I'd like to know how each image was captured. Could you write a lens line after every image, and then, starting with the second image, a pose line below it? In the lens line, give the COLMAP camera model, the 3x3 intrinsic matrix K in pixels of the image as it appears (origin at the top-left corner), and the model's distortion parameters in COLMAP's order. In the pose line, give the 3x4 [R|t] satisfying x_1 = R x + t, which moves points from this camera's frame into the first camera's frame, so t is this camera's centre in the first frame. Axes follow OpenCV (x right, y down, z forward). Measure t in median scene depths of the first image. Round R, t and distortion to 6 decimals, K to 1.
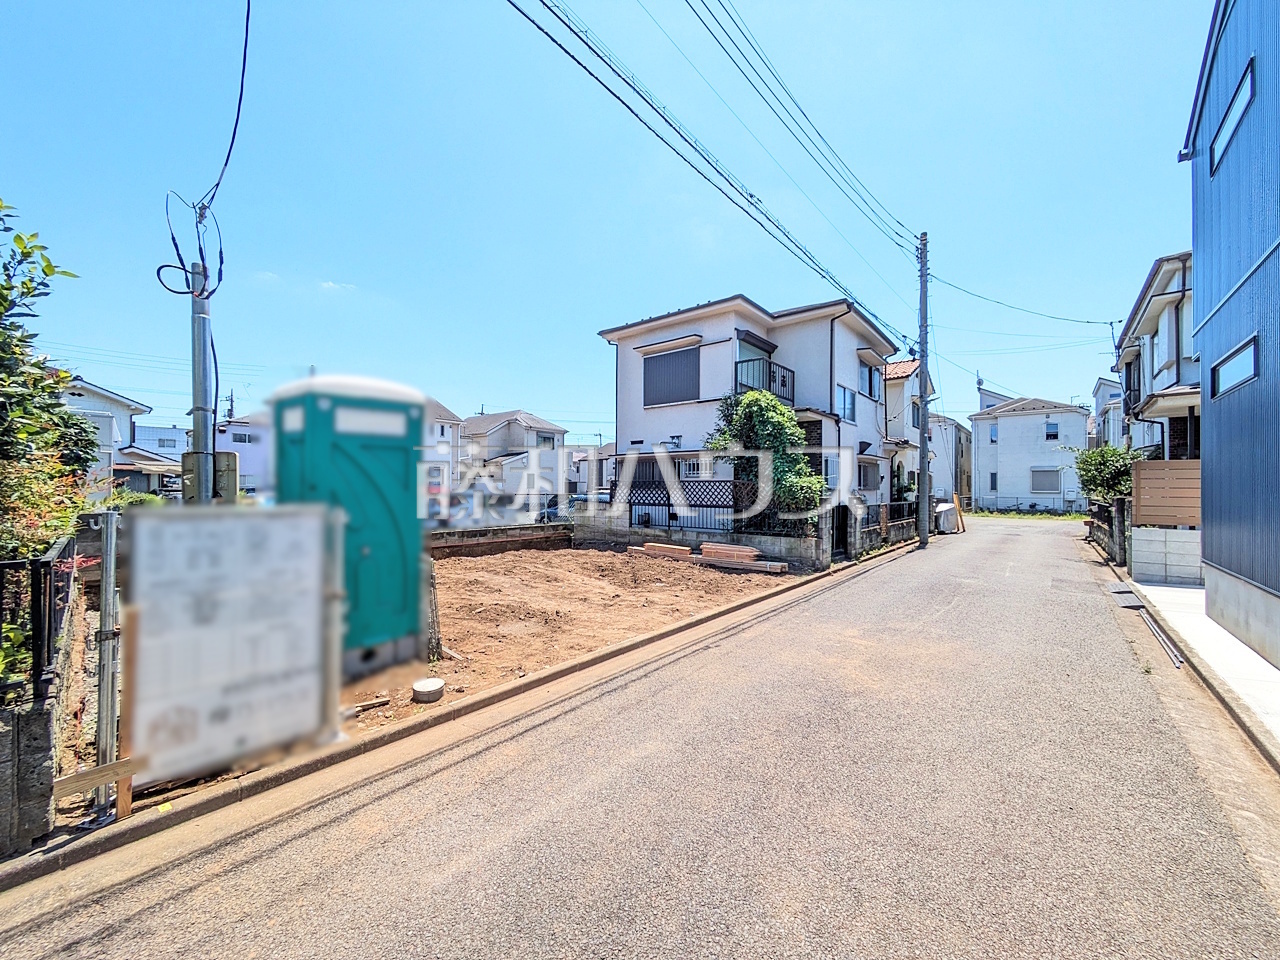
lens RADIAL K [[508.0, 0, 639.3], [0, 508.0, 485.1], [0, 0, 1]] dist [0.000824, 0.001316]
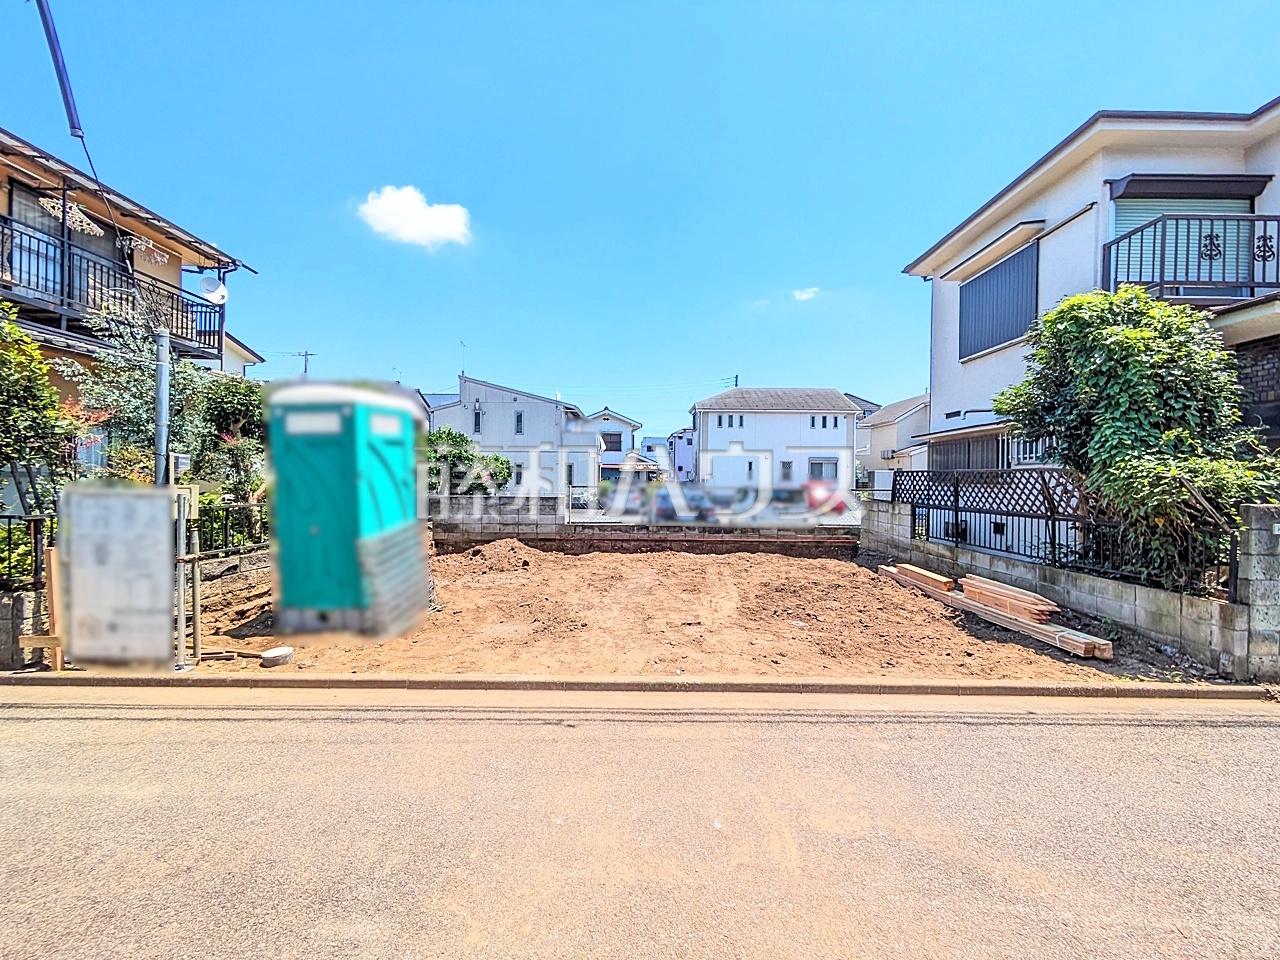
lens RADIAL K [[508.0, 0, 635.9], [0, 508.0, 485.2], [0, 0, 1]] dist [0.000824, 0.001316]
pose [[0.627893, 0.008260, -0.778256, 0.512149], [-0.000572, 0.999948, 0.010152, 0.005743], [0.778299, -0.005930, 0.627865, 0.487902]]
